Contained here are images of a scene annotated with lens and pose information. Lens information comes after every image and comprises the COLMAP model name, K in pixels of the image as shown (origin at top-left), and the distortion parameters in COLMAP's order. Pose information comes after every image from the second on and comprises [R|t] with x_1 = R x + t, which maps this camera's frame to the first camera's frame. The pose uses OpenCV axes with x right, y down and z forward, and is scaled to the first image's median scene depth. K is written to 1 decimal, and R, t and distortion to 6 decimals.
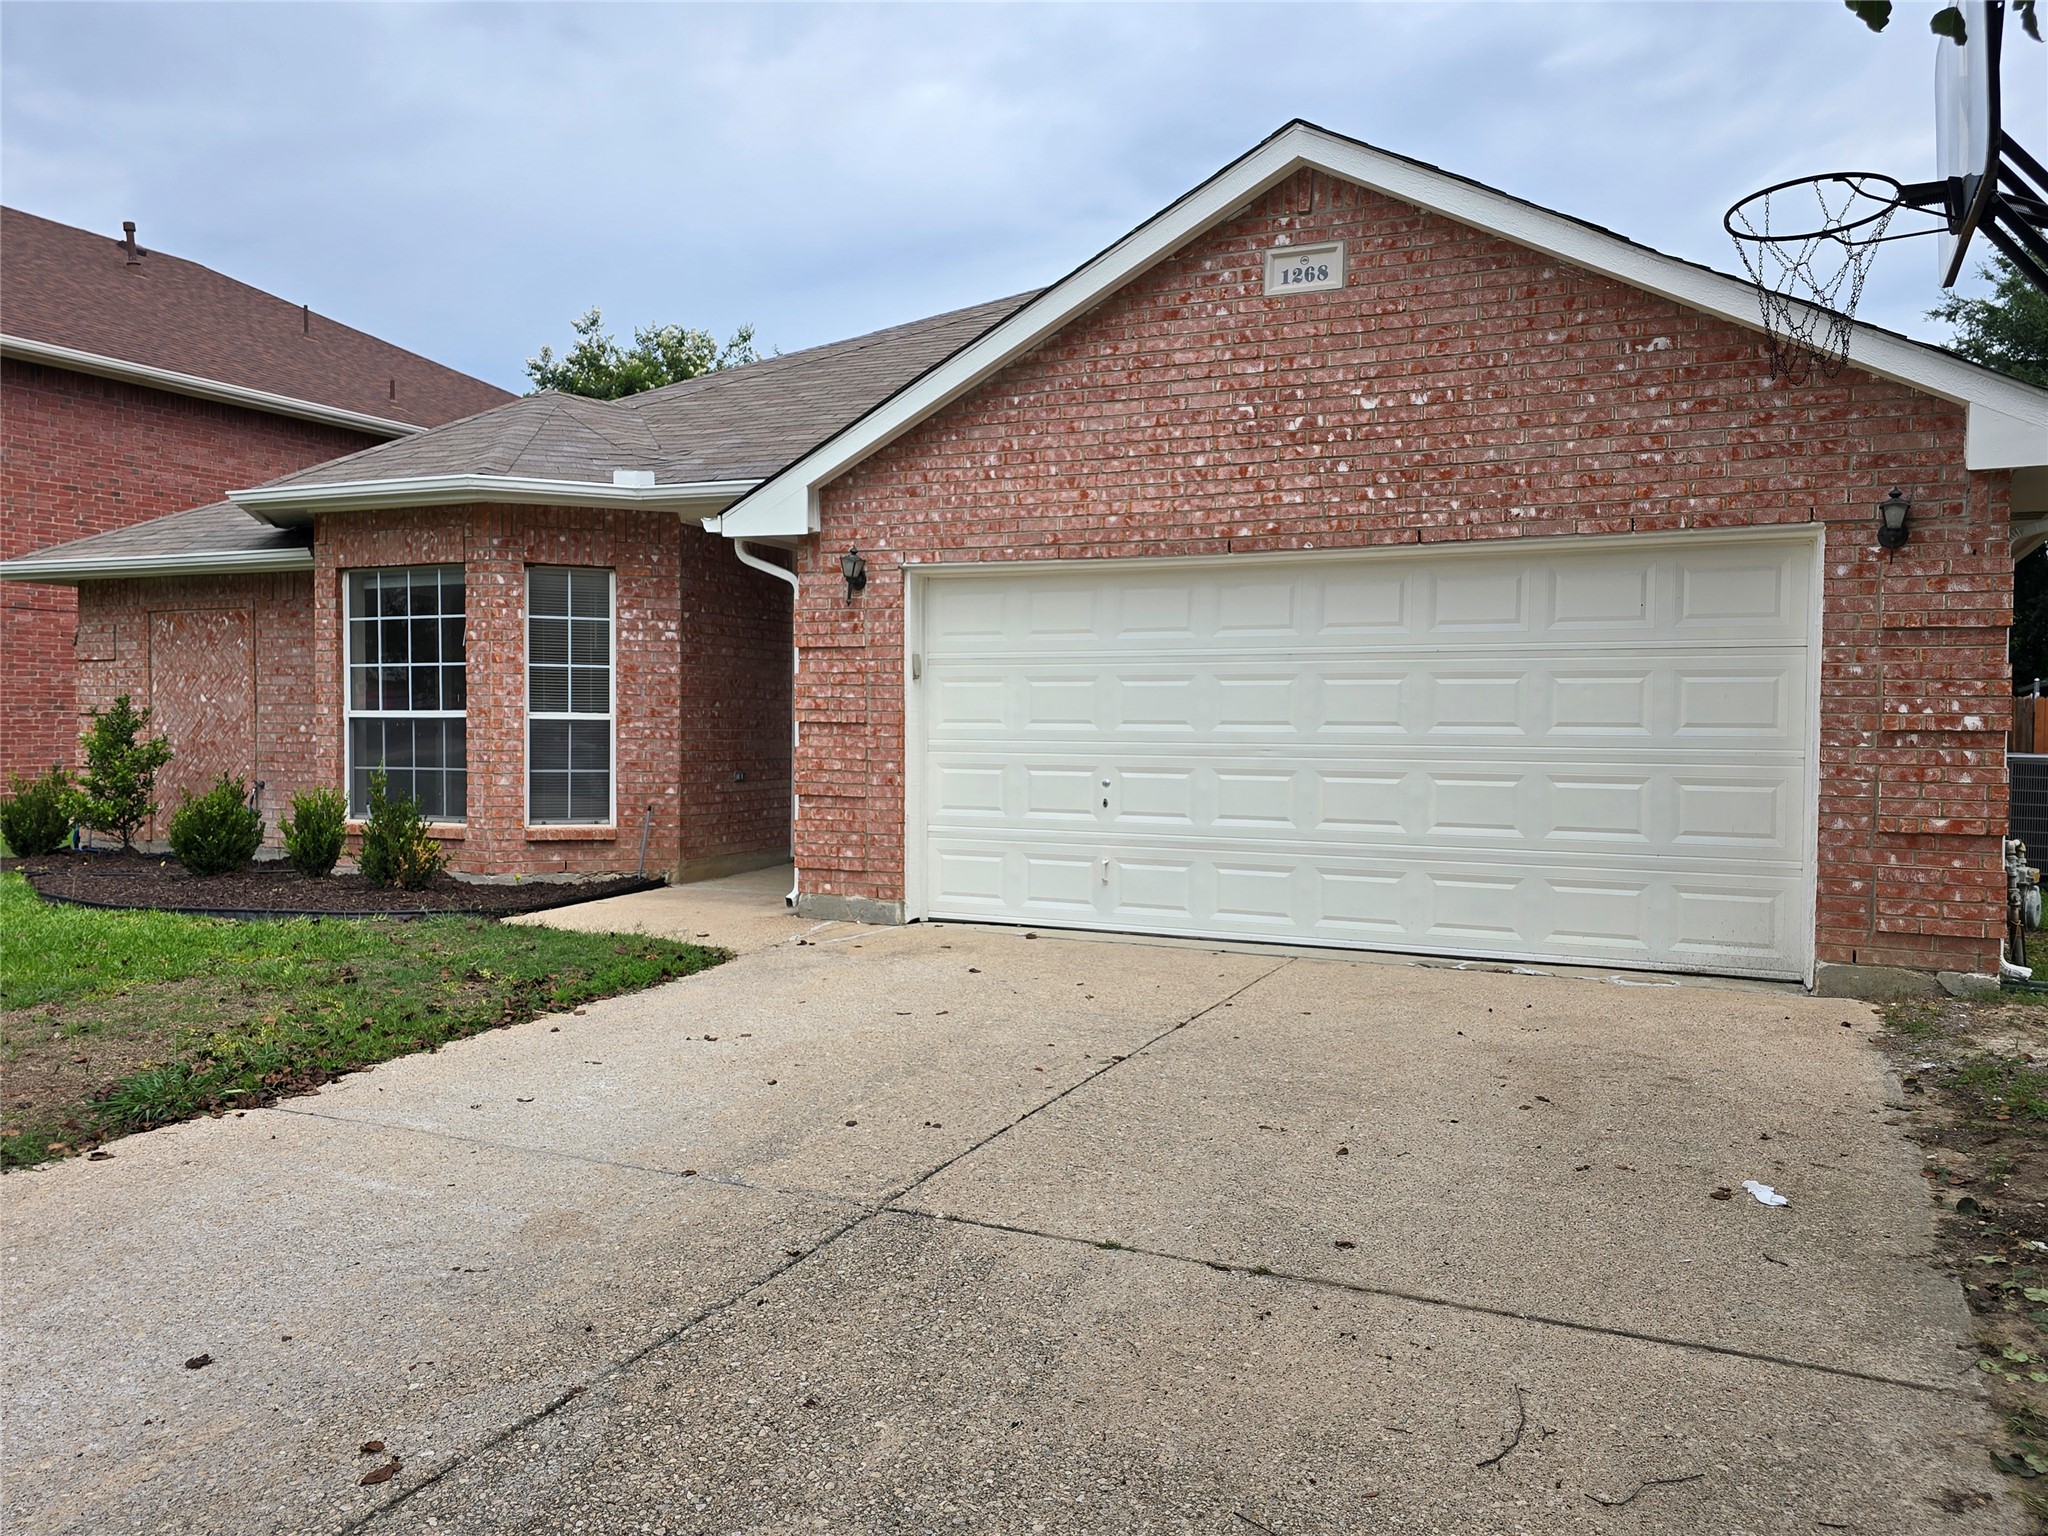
lens RADIAL K [[1570.9, 0, 1031.7], [0, 1570.9, 753.9], [0, 0, 1]] dist [0.075075, -0.085702]
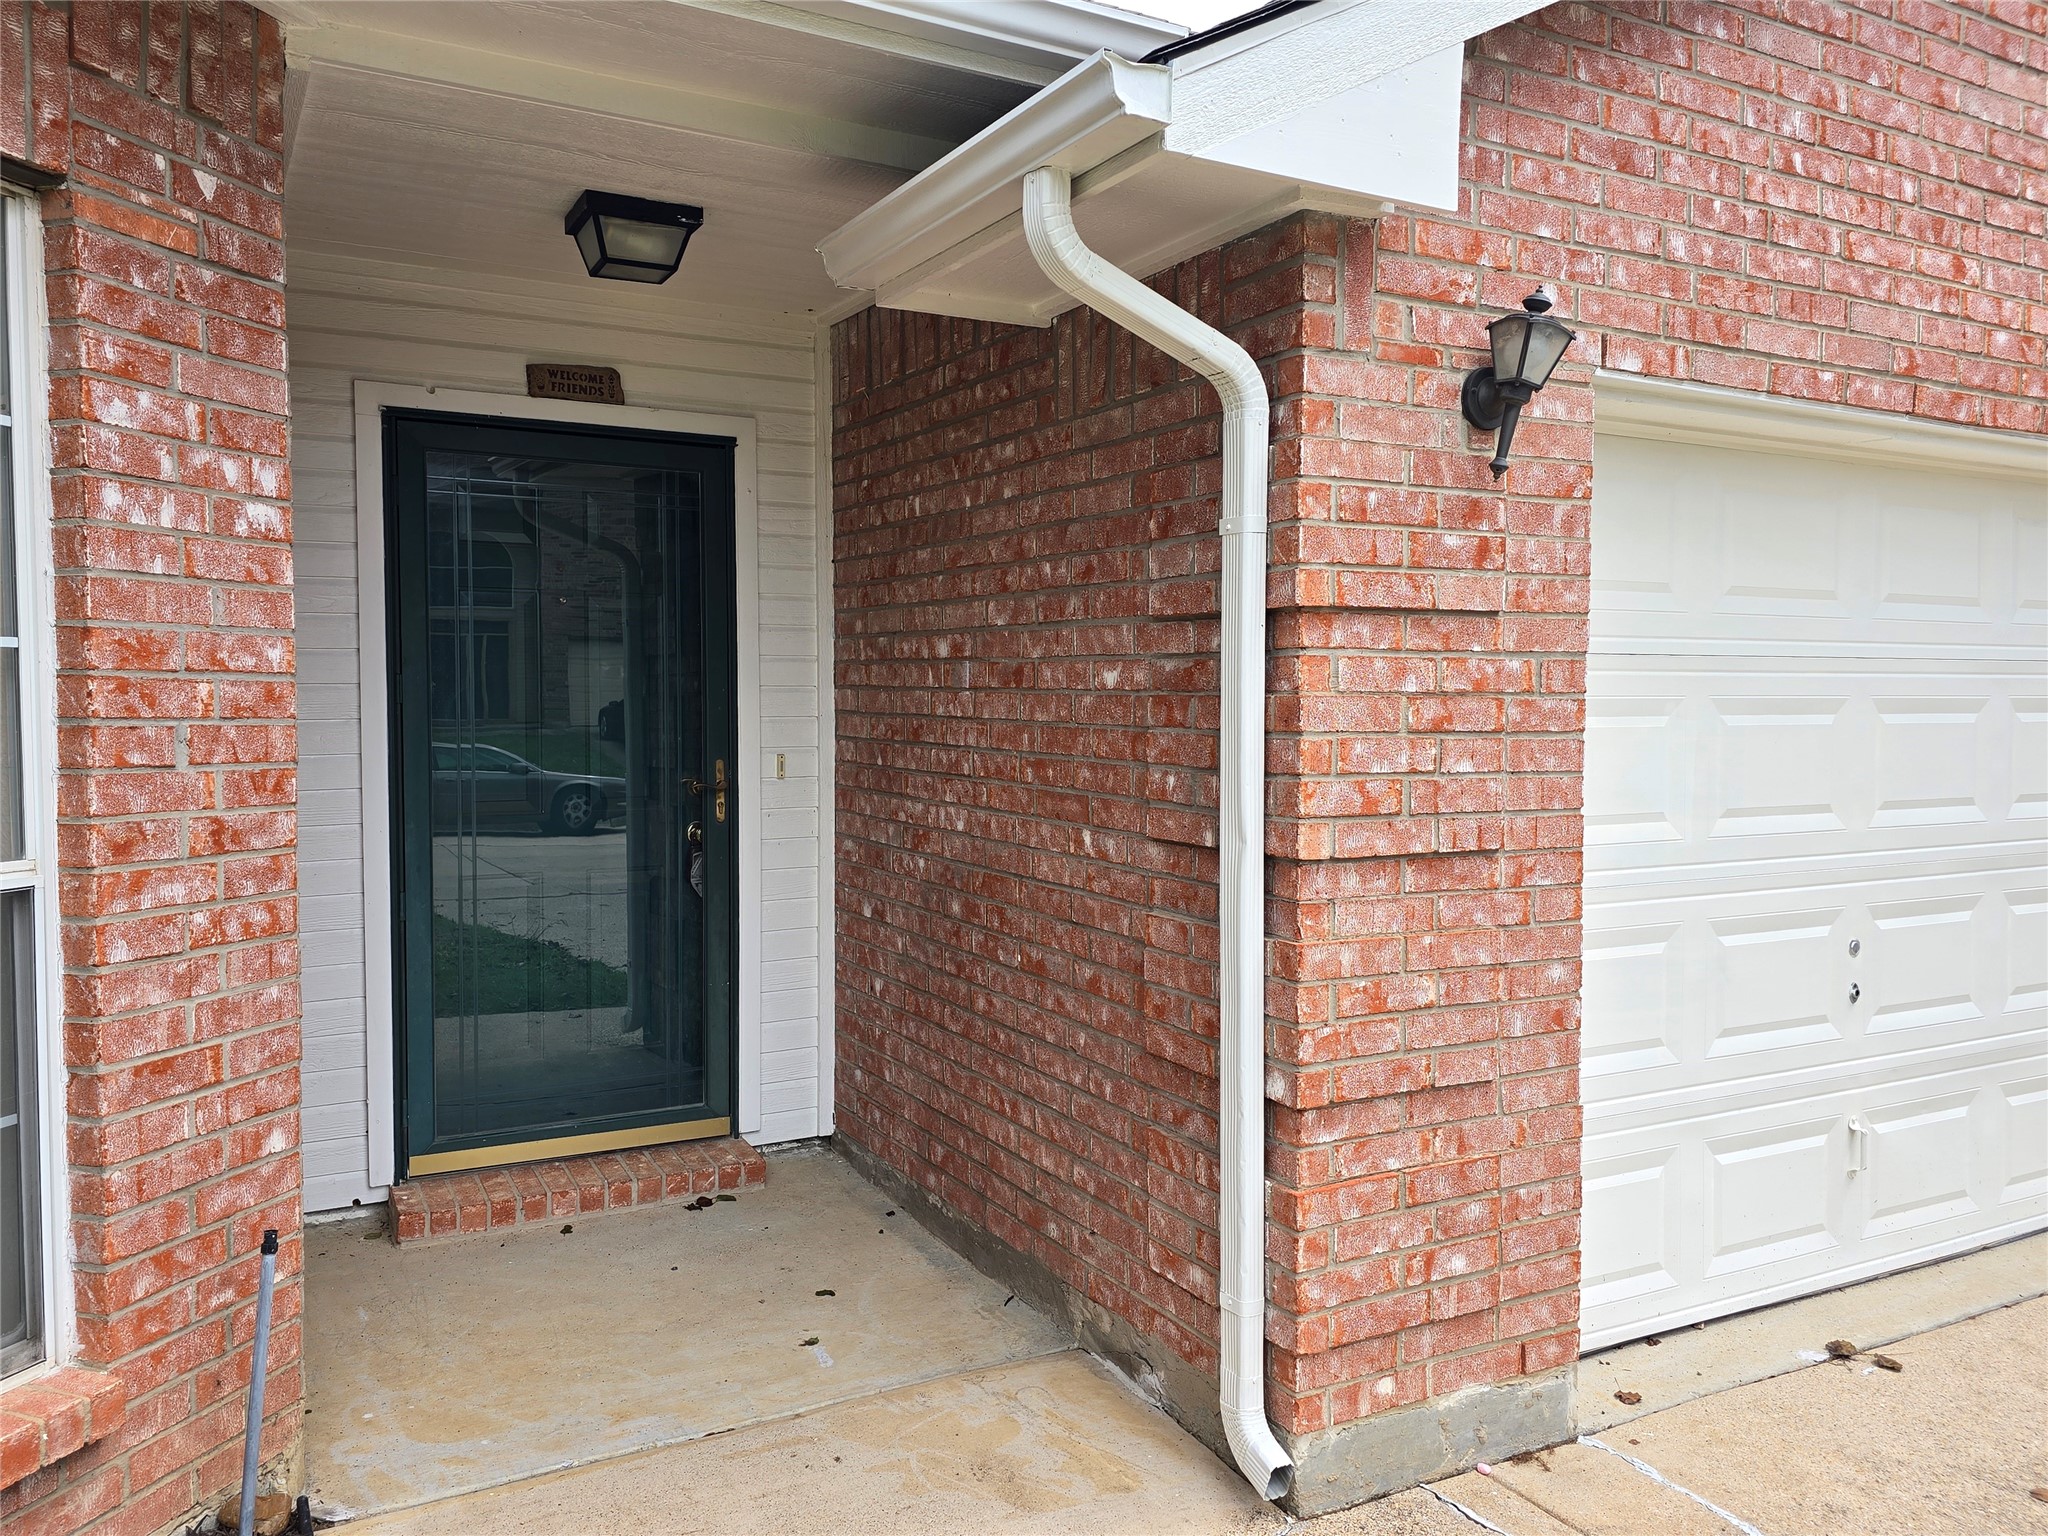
lens RADIAL K [[1570.9, 0, 1031.7], [0, 1570.9, 753.9], [0, 0, 1]] dist [0.075075, -0.085702]
pose [[0.587936, -0.038794, 0.807976, -0.423693], [0.018557, 0.999233, 0.034474, -0.052262], [-0.808694, -0.005275, 0.588205, 0.887609]]
